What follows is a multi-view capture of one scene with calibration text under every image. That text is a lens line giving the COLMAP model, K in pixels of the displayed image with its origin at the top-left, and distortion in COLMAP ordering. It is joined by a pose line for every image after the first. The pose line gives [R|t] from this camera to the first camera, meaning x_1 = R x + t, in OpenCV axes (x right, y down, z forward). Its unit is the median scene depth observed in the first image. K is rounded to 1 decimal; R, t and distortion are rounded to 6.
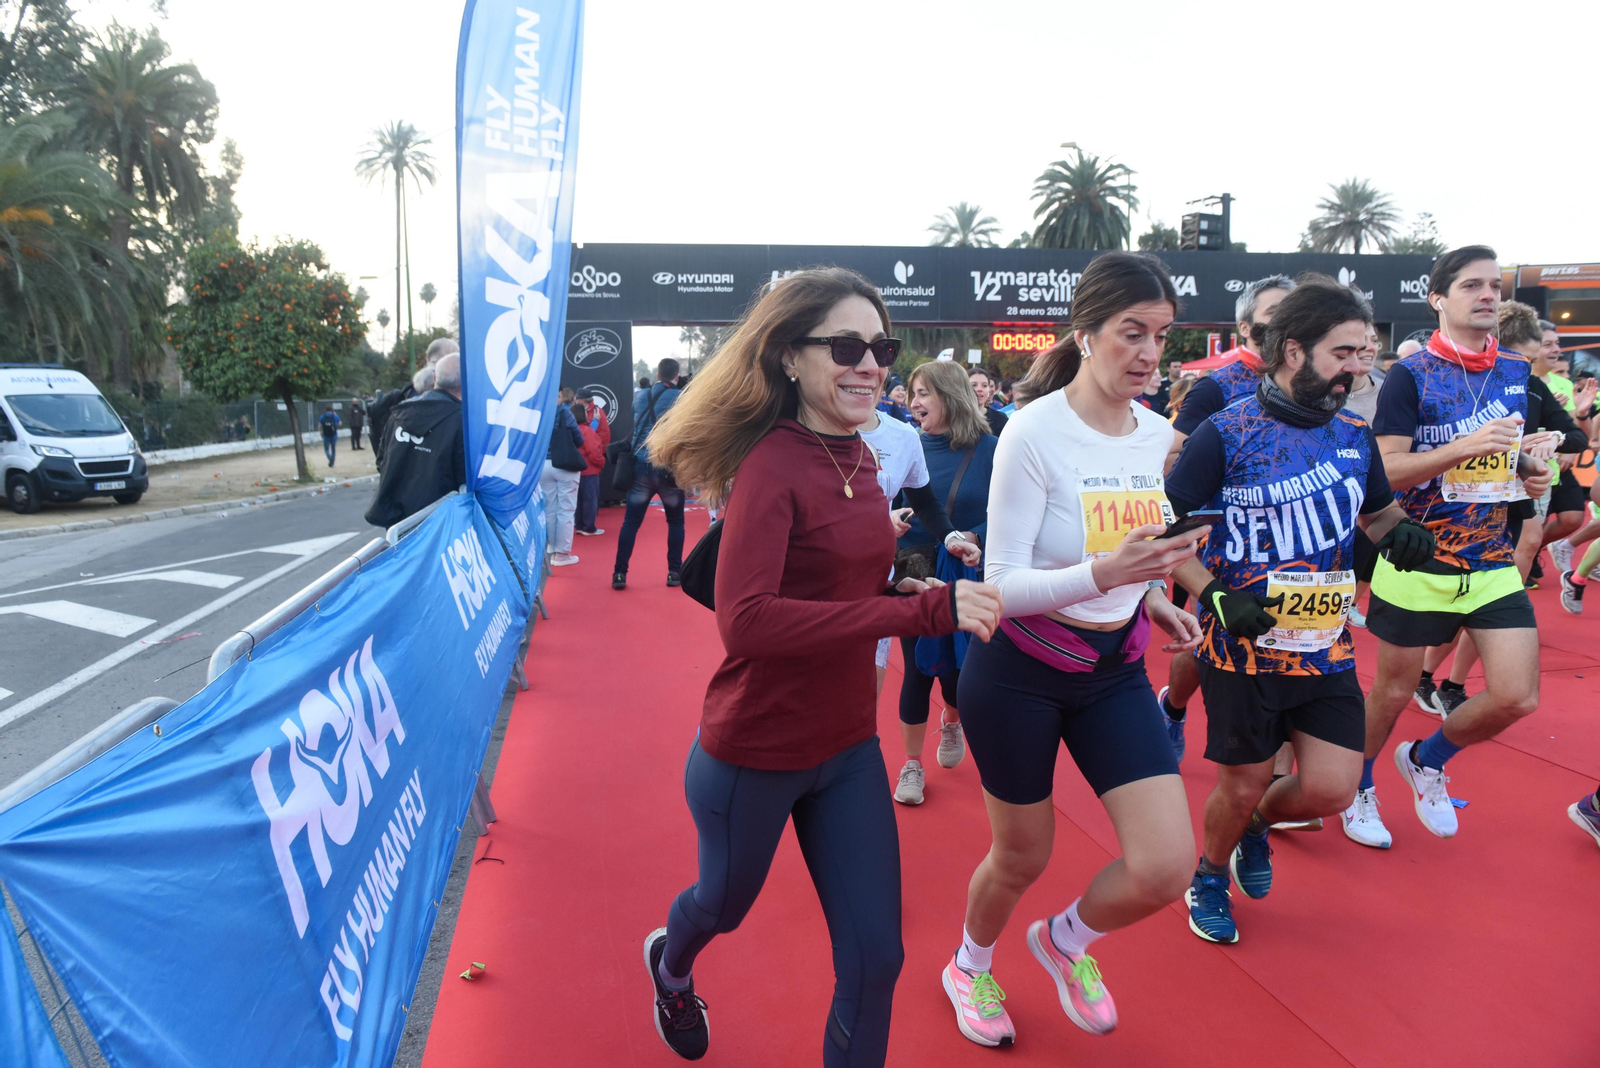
lens RADIAL K [[1086.7, 0, 794.9], [0, 1086.7, 528.6], [0, 0, 1]] dist [-0.050525, -0.005376]
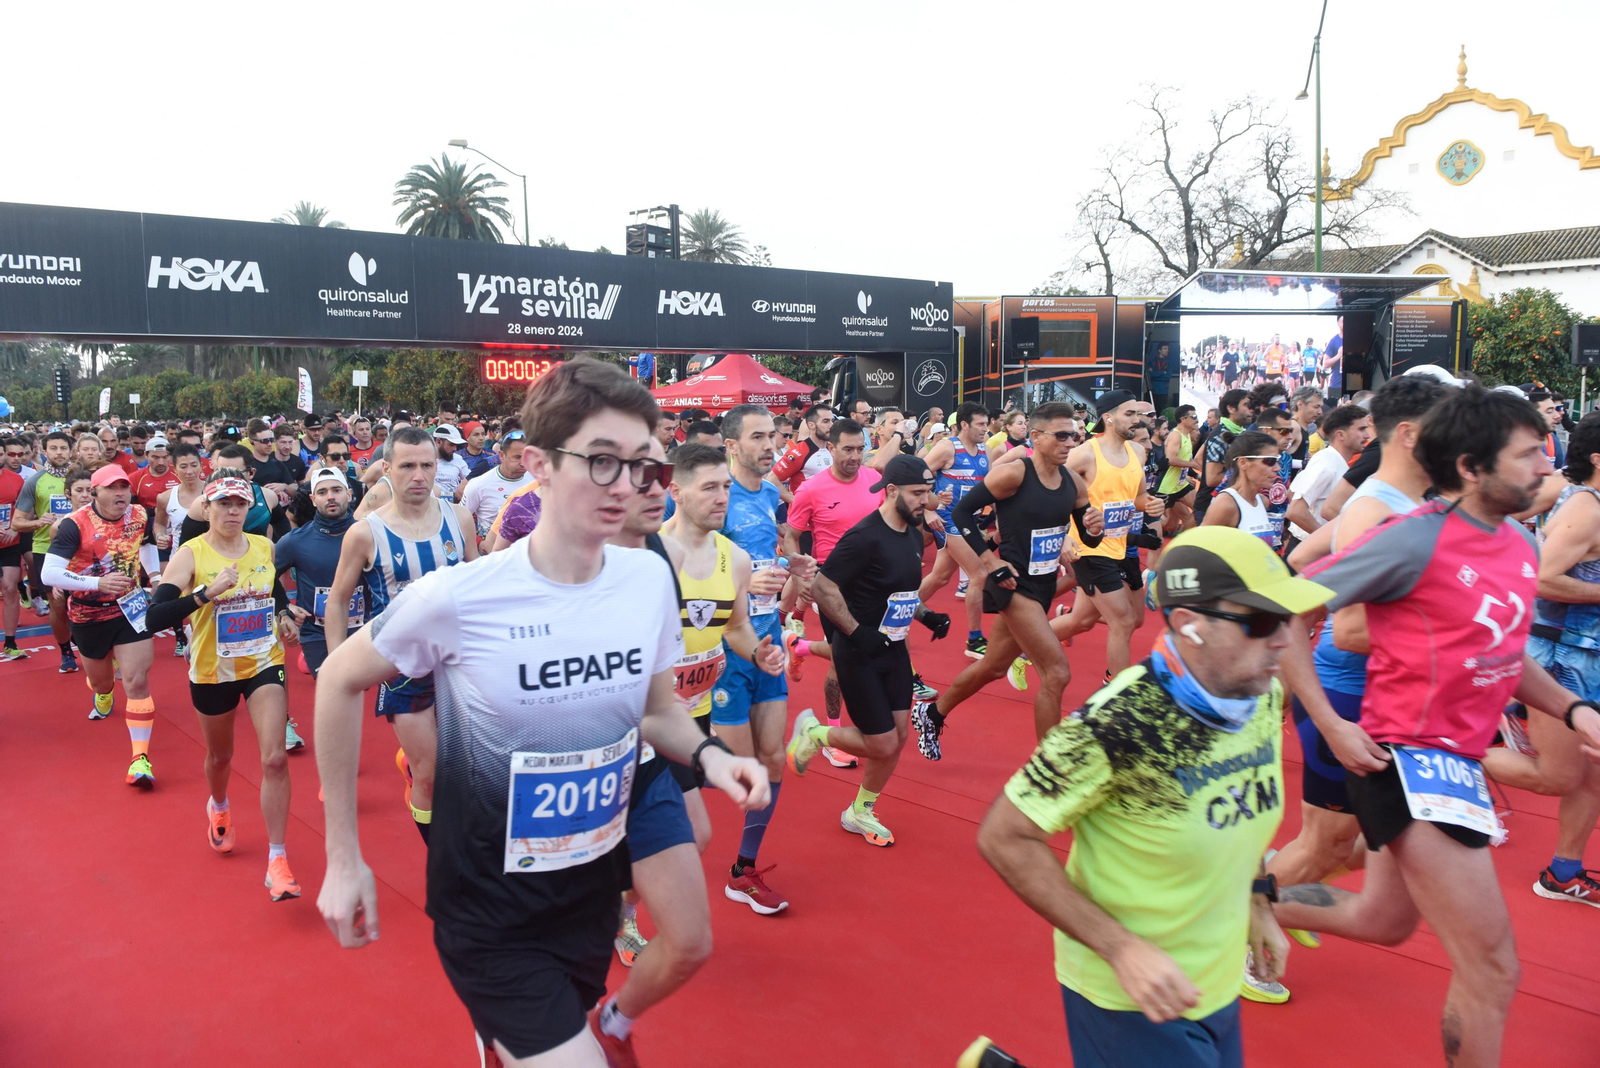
lens RADIAL K [[1090.0, 0, 795.2], [0, 1090.0, 527.7], [0, 0, 1]] dist [-0.050089, -0.005052]
pose [[0.834960, -0.064597, 0.546506, -0.051706], [0.073806, 0.997260, 0.005114, -0.051320], [-0.545338, 0.036066, 0.837440, 0.260313]]
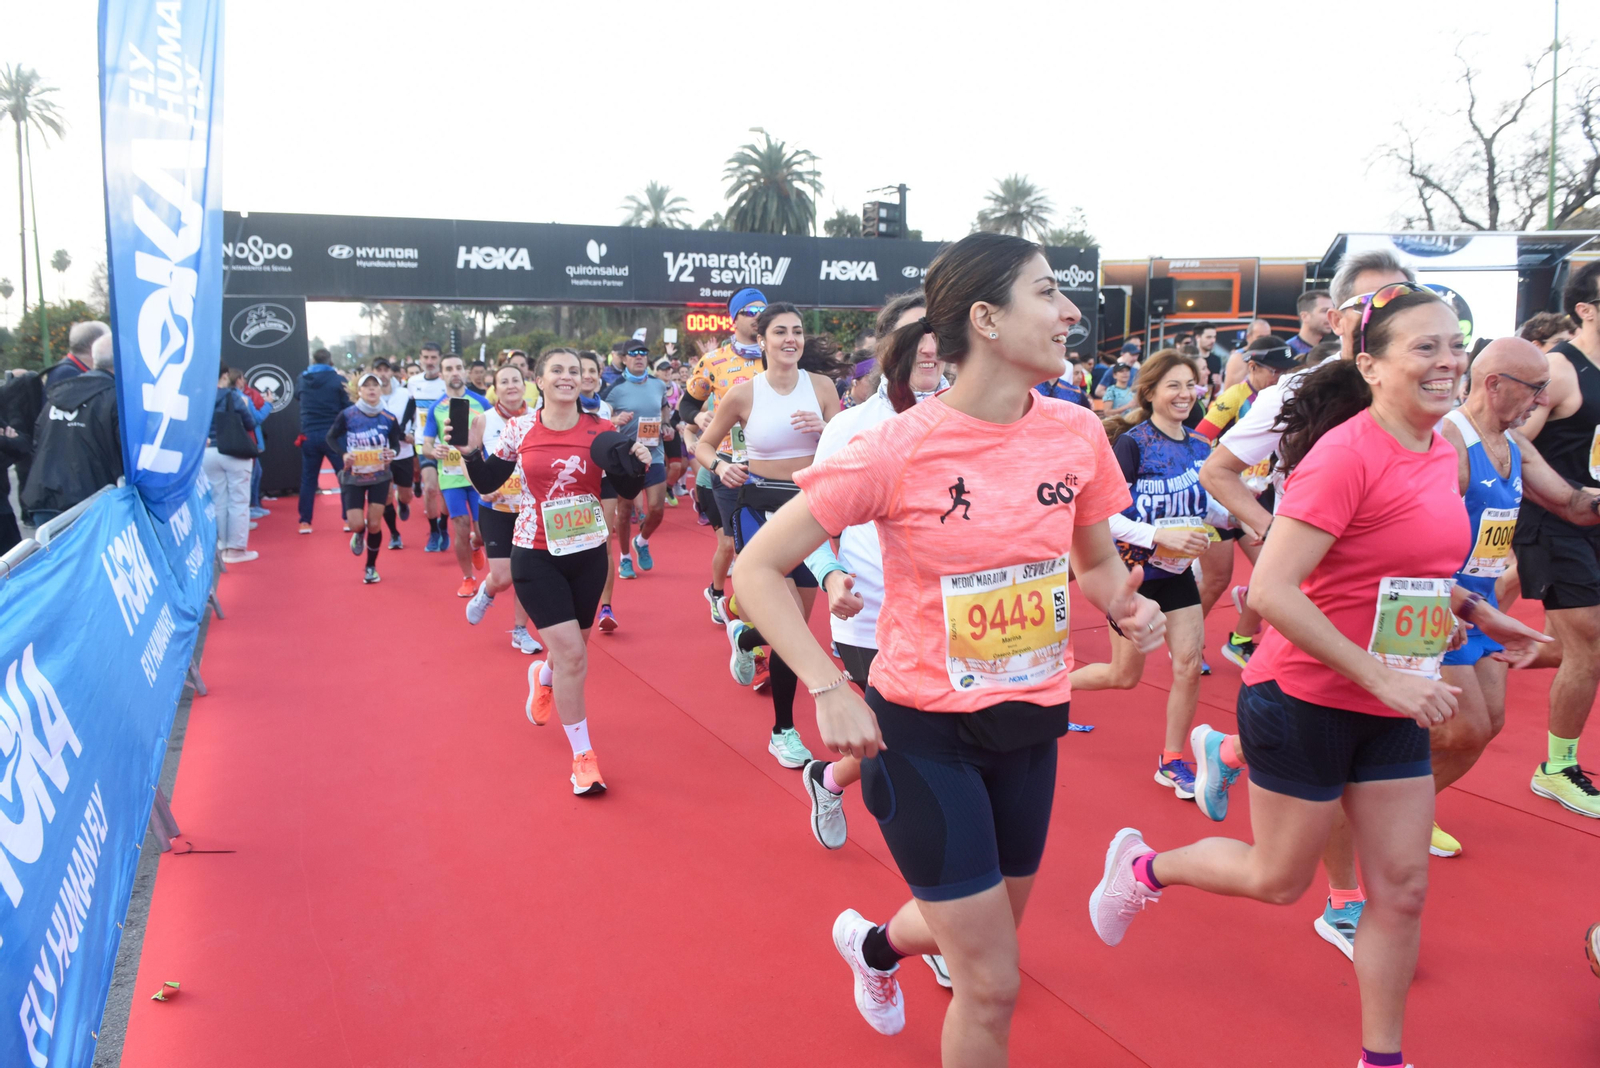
lens RADIAL K [[1086.0, 0, 794.7], [0, 1086.0, 528.2], [0, 0, 1]] dist [-0.052338, -0.004037]
pose [[0.962457, -0.036004, 0.269035, -0.000152], [0.030855, 0.999251, 0.023344, -0.000261], [-0.269674, -0.014167, 0.962848, -0.007223]]
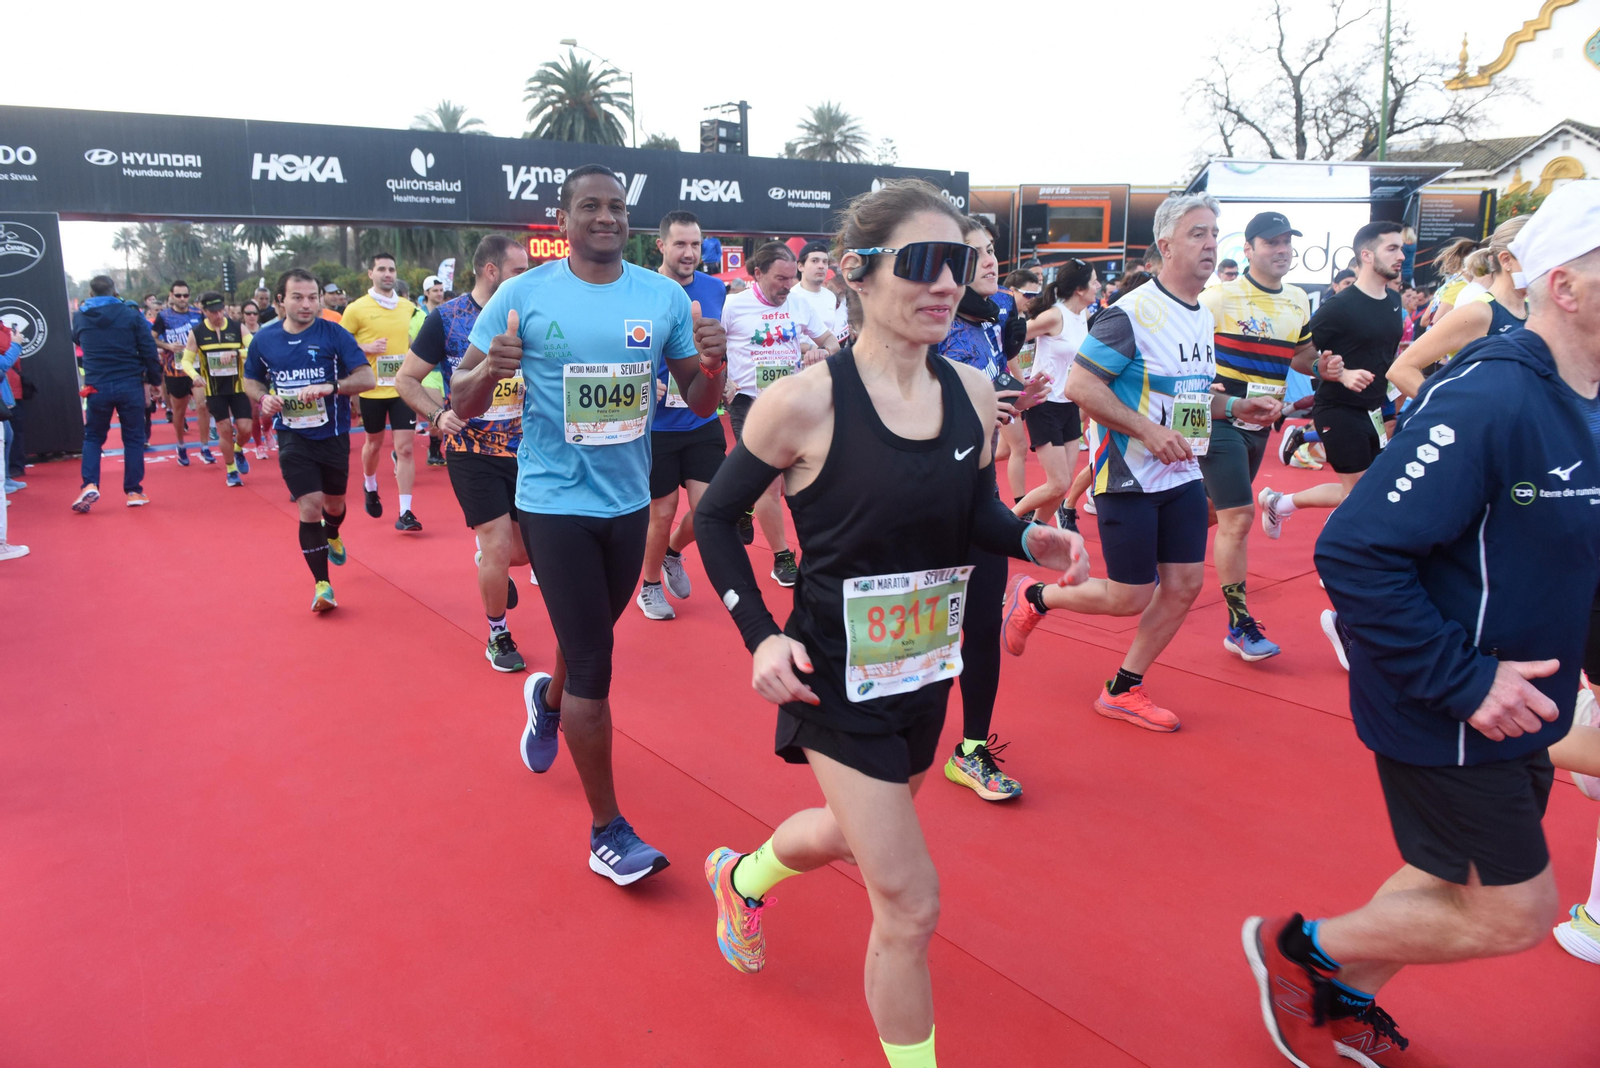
lens RADIAL K [[1089.3, 0, 795.4], [0, 1089.3, 528.7], [0, 0, 1]] dist [-0.055532, 0.001392]
pose [[0.898680, -0.085136, 0.430263, -0.021715], [0.051596, 0.994690, 0.089052, -0.011125], [-0.435559, -0.057829, 0.898301, 0.095517]]
